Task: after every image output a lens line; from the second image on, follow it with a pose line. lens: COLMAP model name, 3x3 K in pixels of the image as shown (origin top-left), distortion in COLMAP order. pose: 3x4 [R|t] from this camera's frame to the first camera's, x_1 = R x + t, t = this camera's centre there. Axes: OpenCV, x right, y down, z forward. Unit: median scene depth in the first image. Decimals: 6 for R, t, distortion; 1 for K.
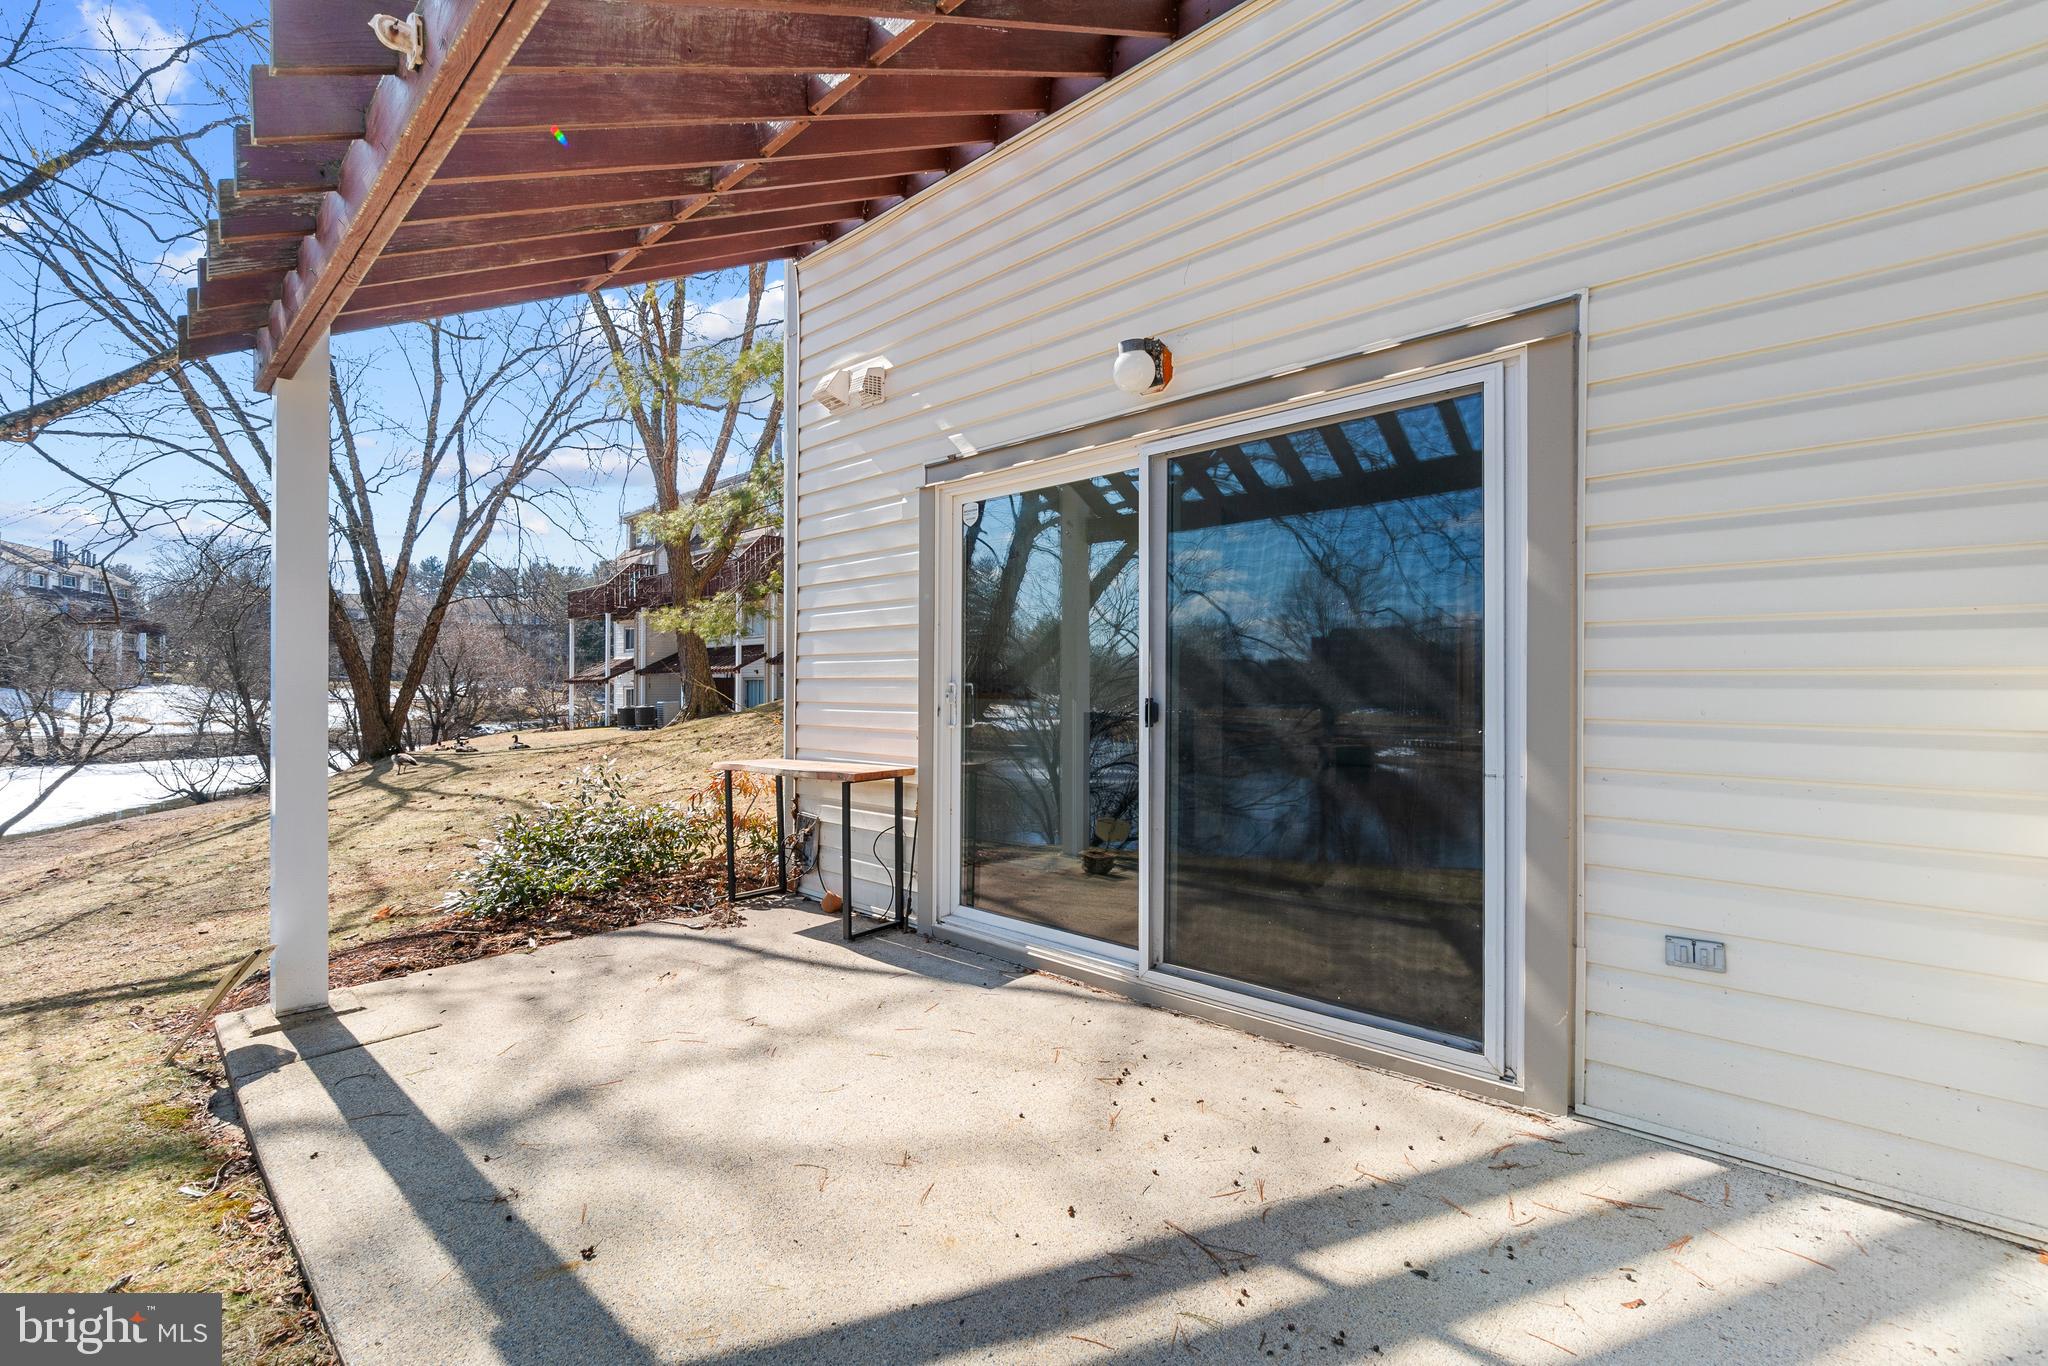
lens RADIAL K [[885.0, 0, 1024.0], [0, 885.0, 683.0], [0, 0, 1]] dist [0.000179, 0.000058]
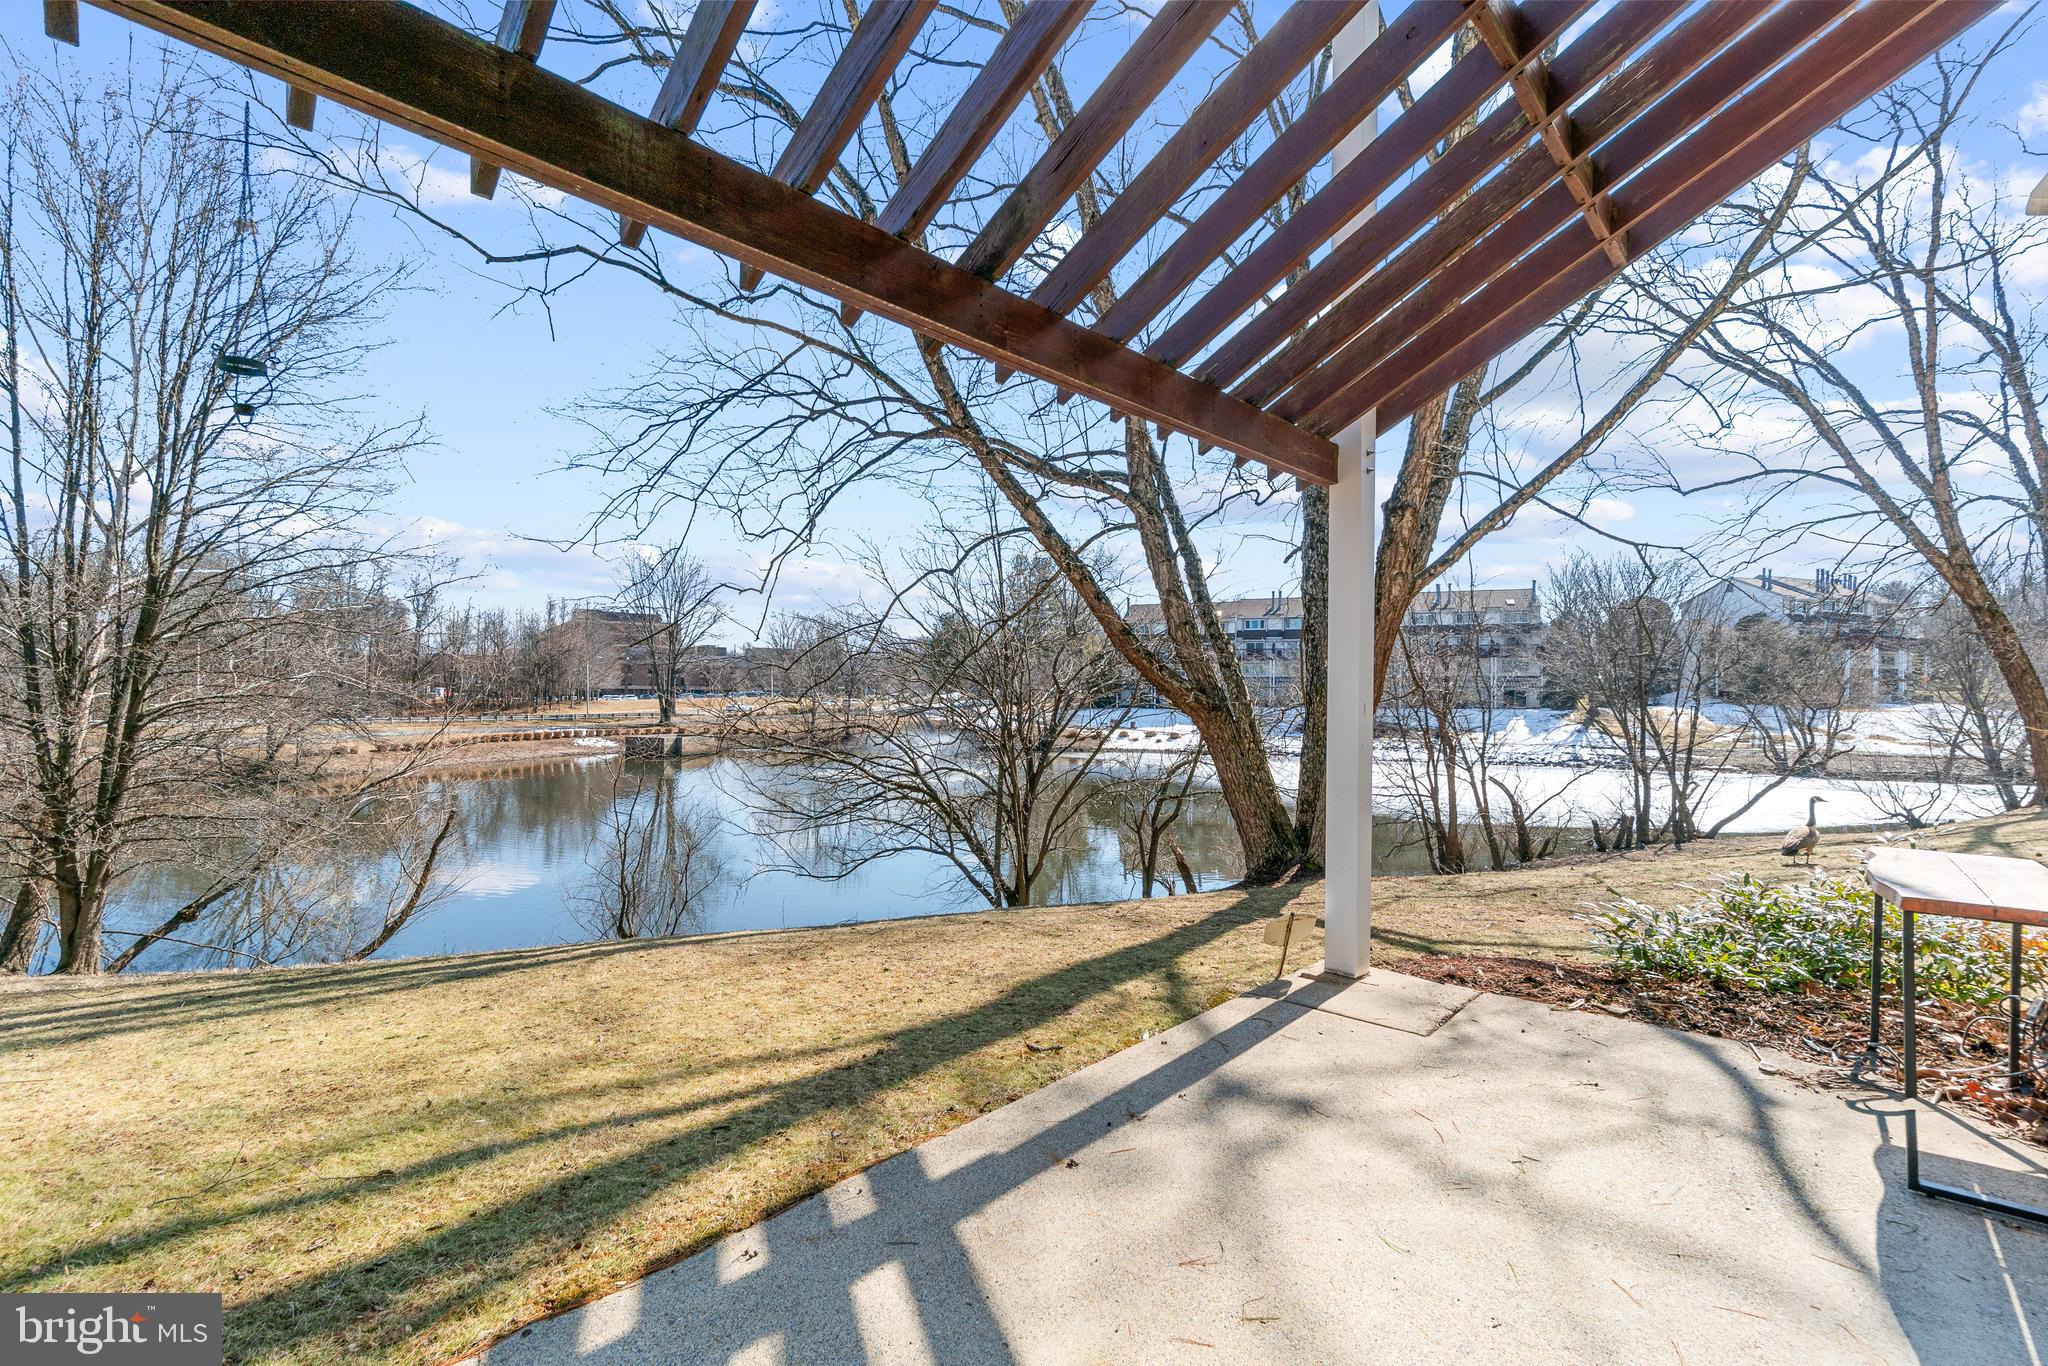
lens RADIAL K [[910.6, 0, 1029.6], [0, 910.6, 692.9], [0, 0, 1]] dist [0.015432, -0.000114]
pose [[-0.013202, -0.003957, -0.999905, 0.391699], [-0.002383, 0.999989, -0.003926, -0.023071], [0.999910, 0.002331, -0.013212, 0.430561]]
